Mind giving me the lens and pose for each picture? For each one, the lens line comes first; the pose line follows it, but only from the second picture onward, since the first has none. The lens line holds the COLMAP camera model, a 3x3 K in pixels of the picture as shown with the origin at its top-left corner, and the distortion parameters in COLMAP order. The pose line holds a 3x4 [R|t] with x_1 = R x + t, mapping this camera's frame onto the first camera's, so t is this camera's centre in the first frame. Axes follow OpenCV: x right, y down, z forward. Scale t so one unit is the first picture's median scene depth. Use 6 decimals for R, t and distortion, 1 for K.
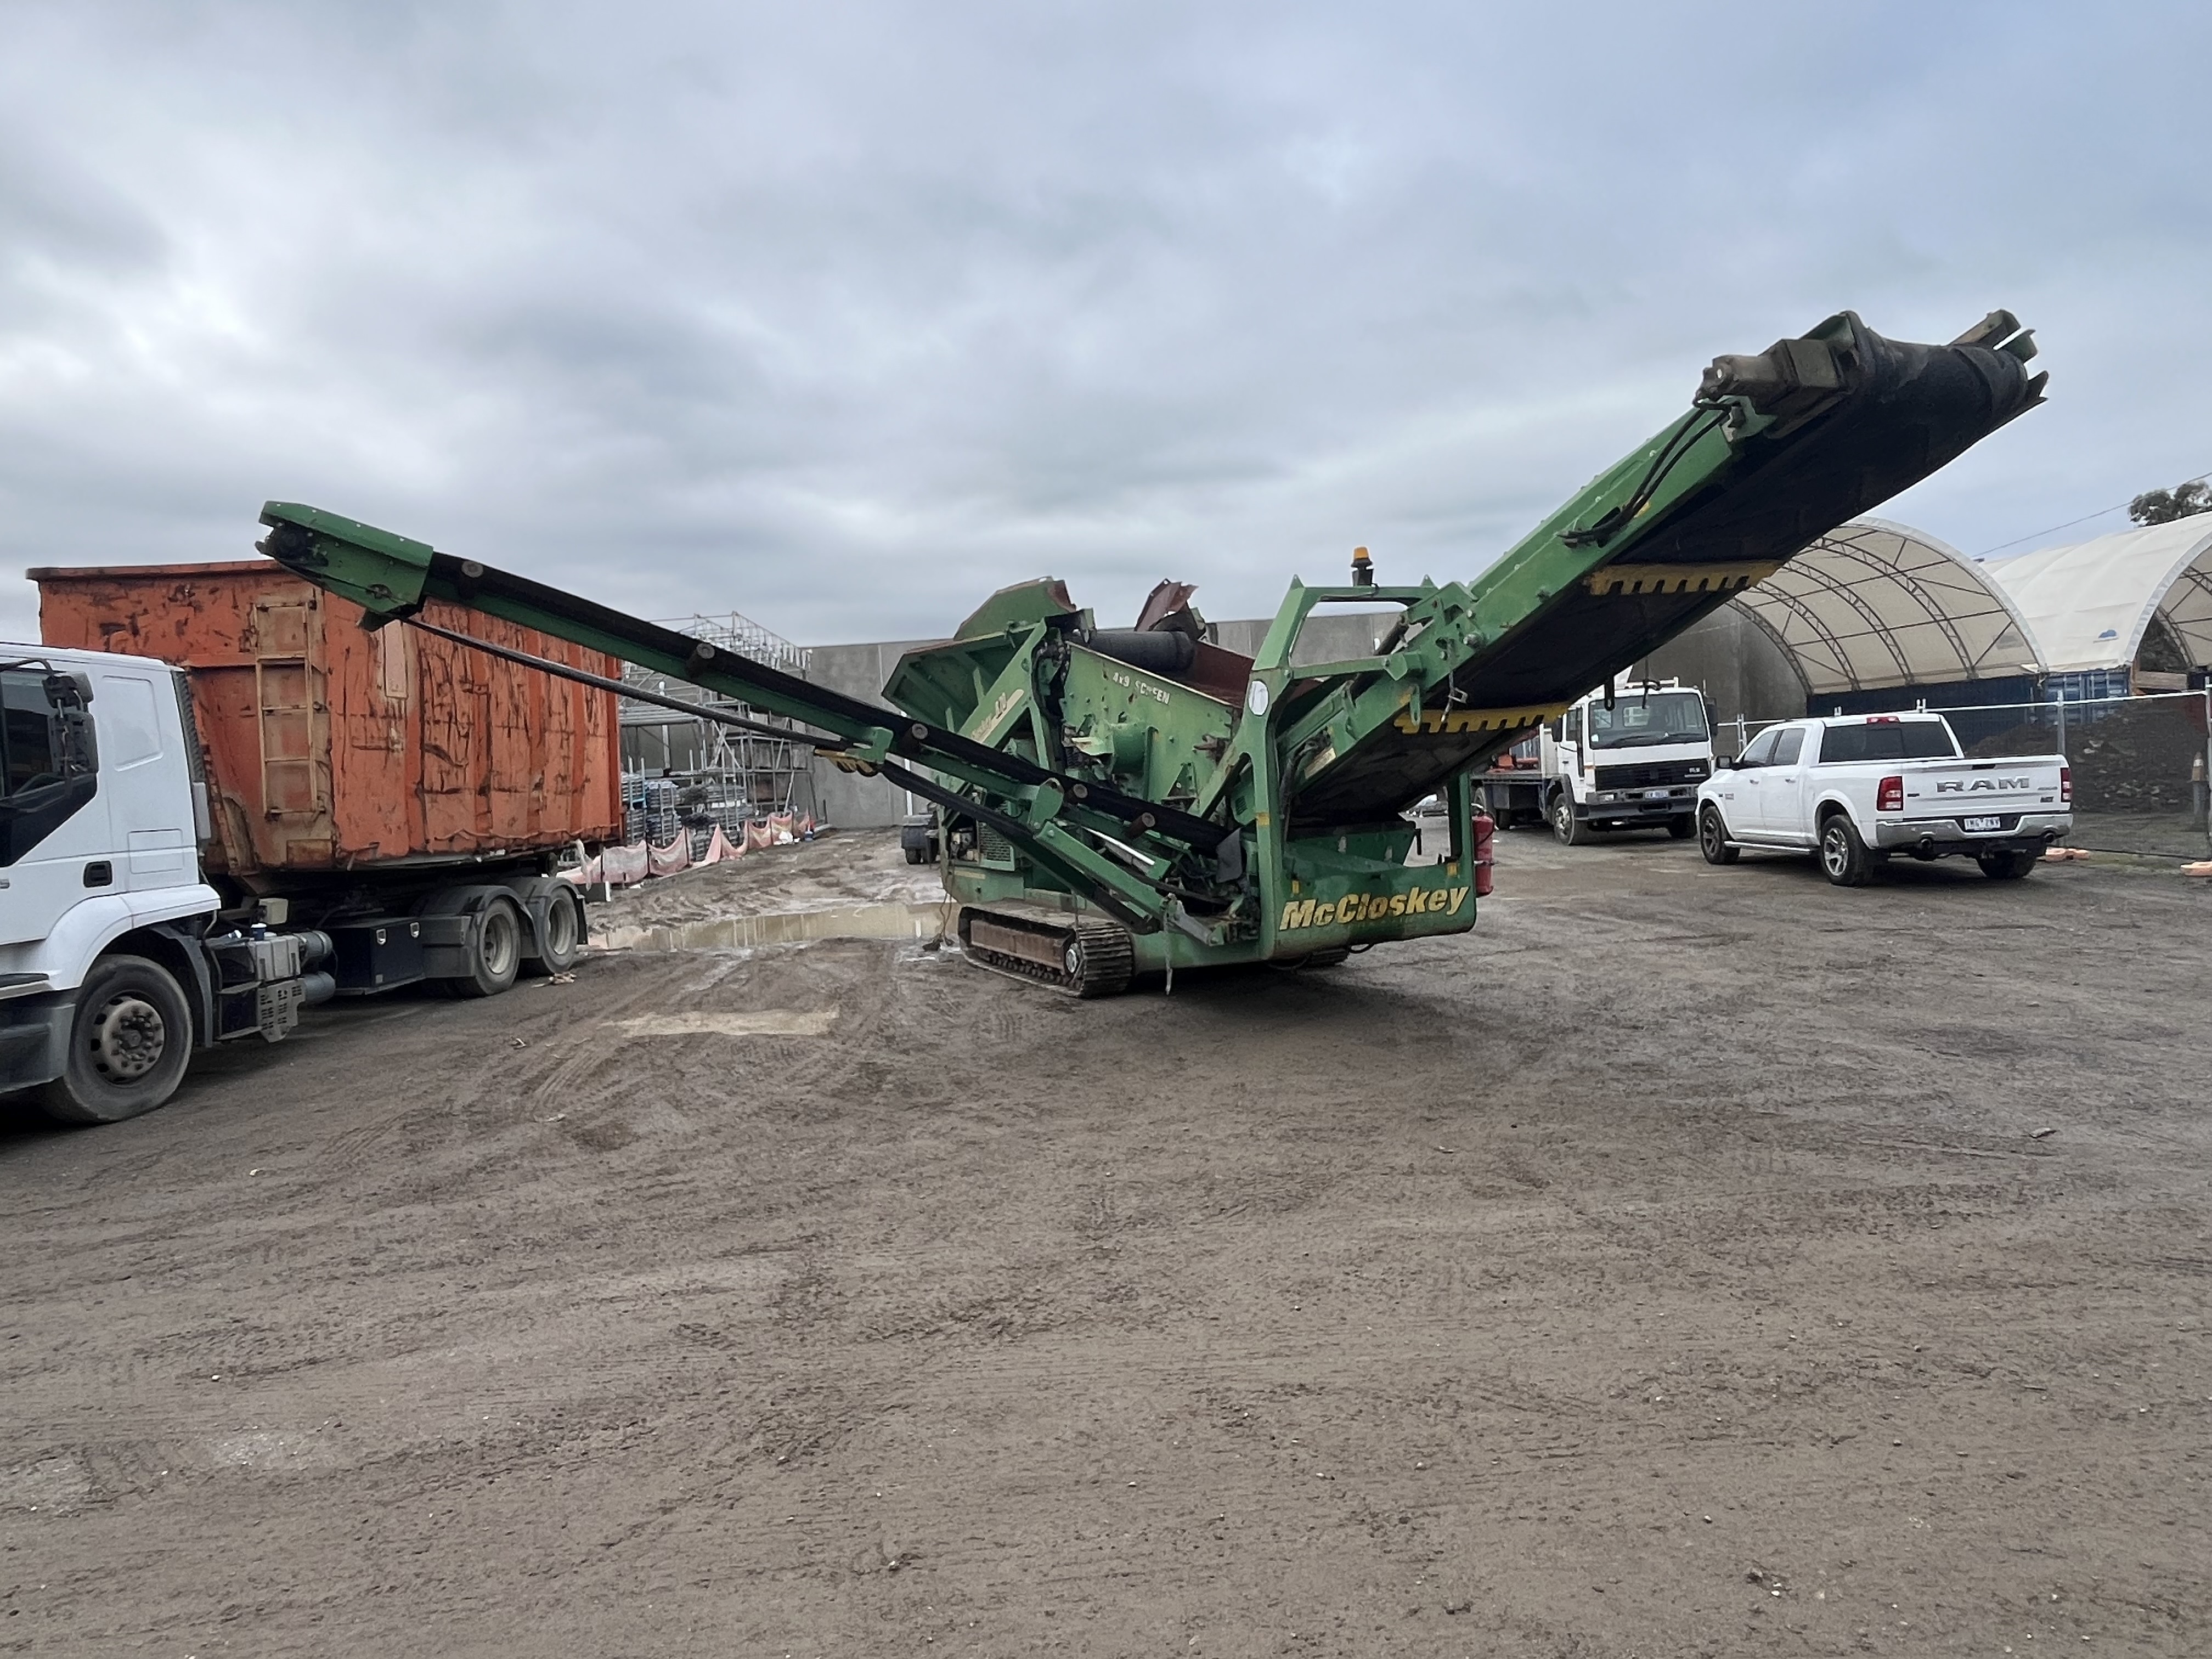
lens RADIAL K [[1358.5, 0, 1106.0], [0, 1358.5, 829.5], [0, 0, 1]] dist [-0.008507, 0.002576]
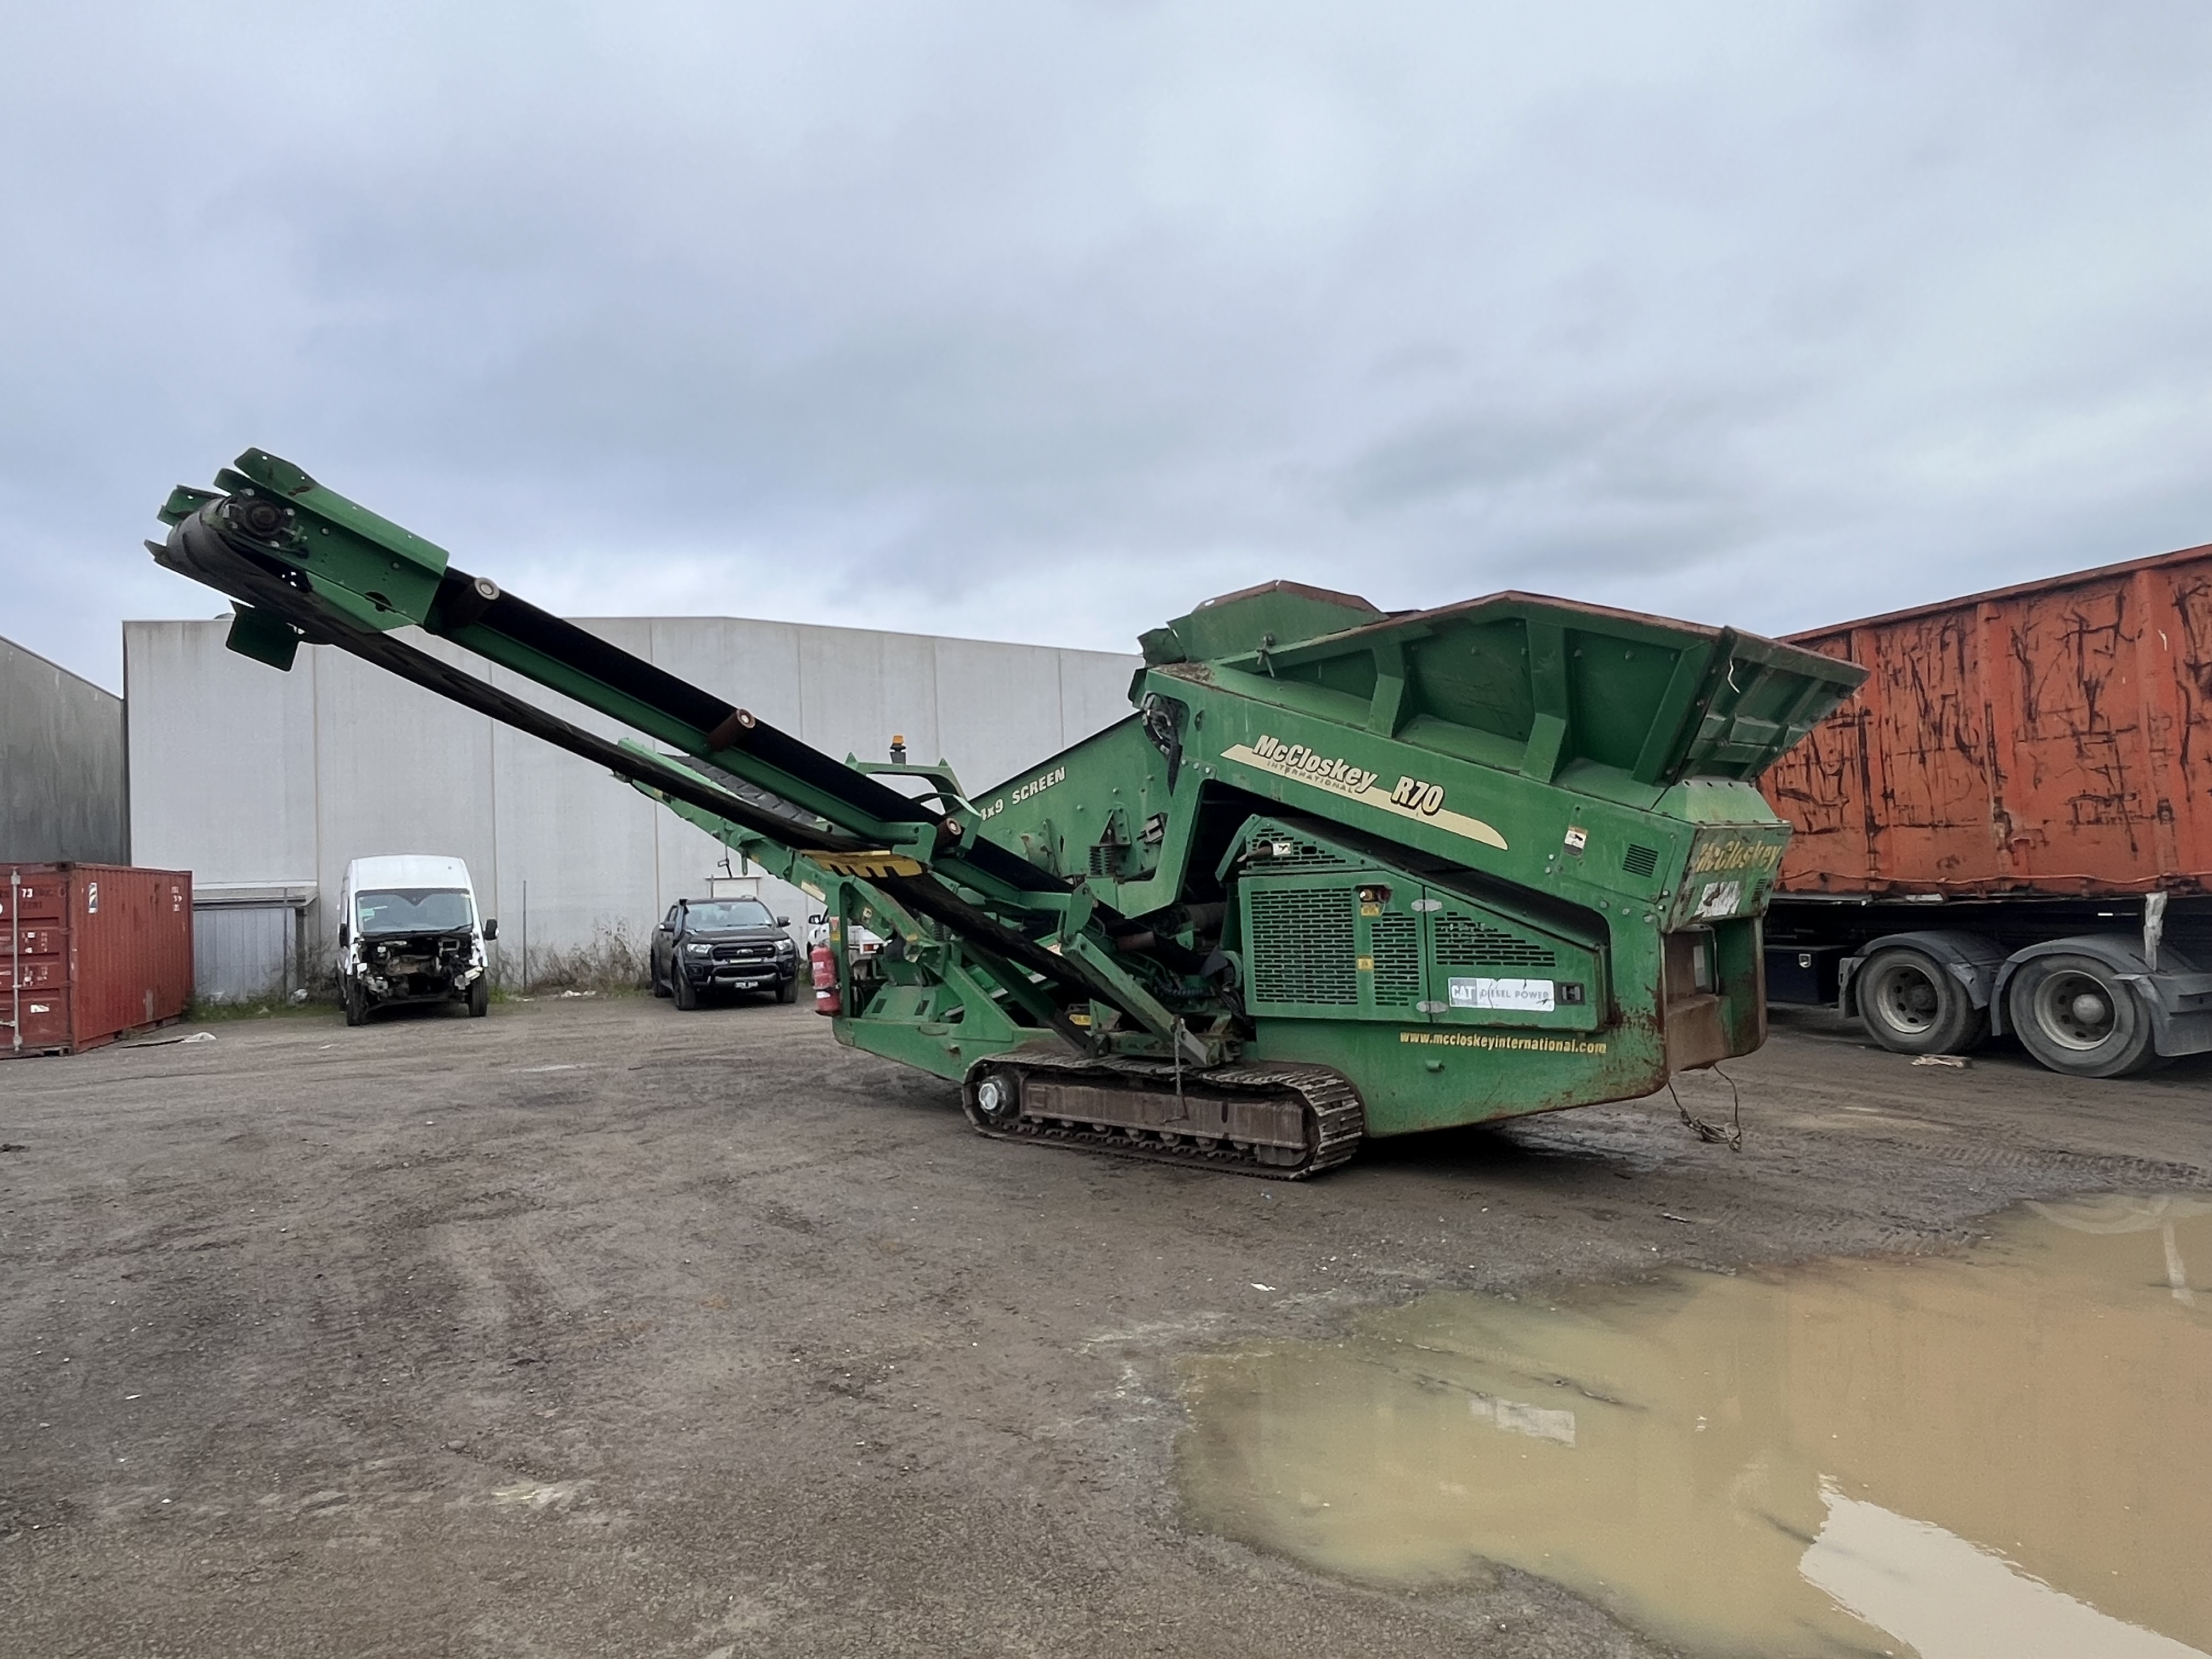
lens RADIAL K [[1359.9, 0, 1106.0], [0, 1359.9, 829.5], [0, 0, 1]] dist [-0.003221, -0.000820]
pose [[-0.913463, 0.072169, -0.400471, 0.523344], [0.070965, 0.997319, 0.017859, -0.110547], [0.400686, -0.012106, -0.916135, 2.229316]]
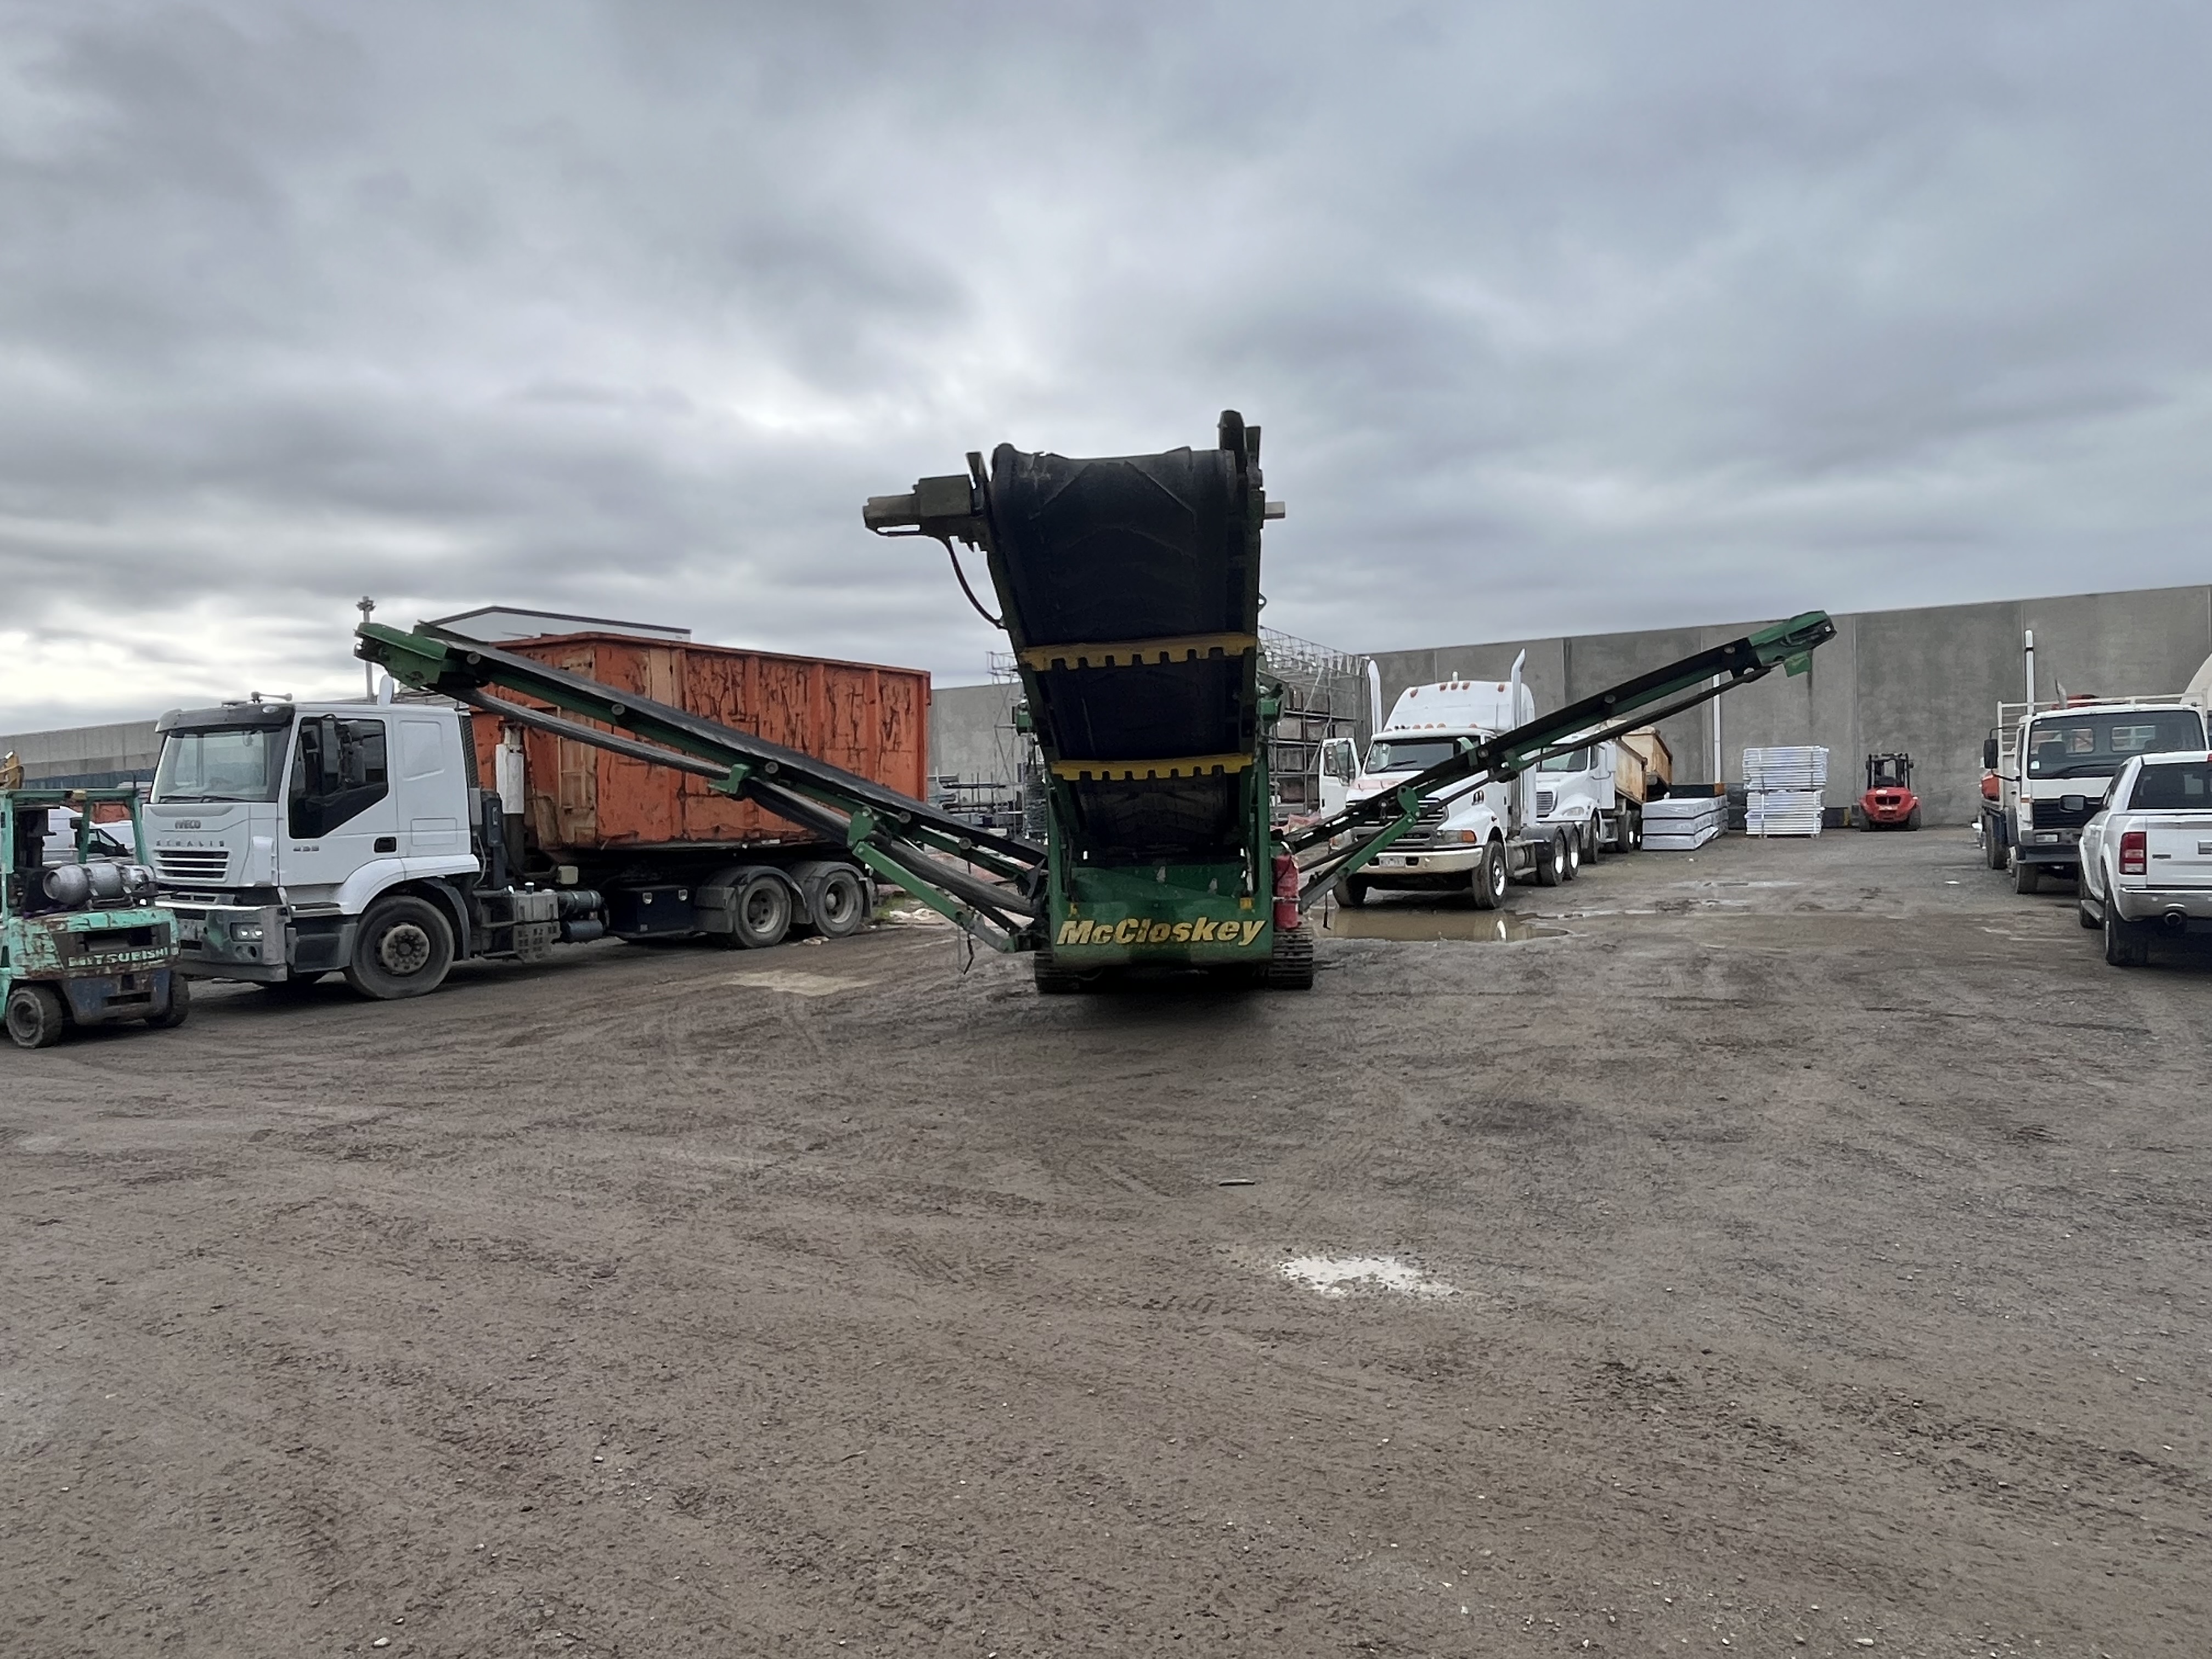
lens RADIAL K [[1358.5, 0, 1106.0], [0, 1358.5, 829.5], [0, 0, 1]] dist [-0.008507, 0.002576]
pose [[0.869843, 0.044901, -0.491282, 0.681403], [-0.043348, 0.998954, 0.014550, -0.039541], [0.491421, 0.008640, 0.870879, 0.013055]]
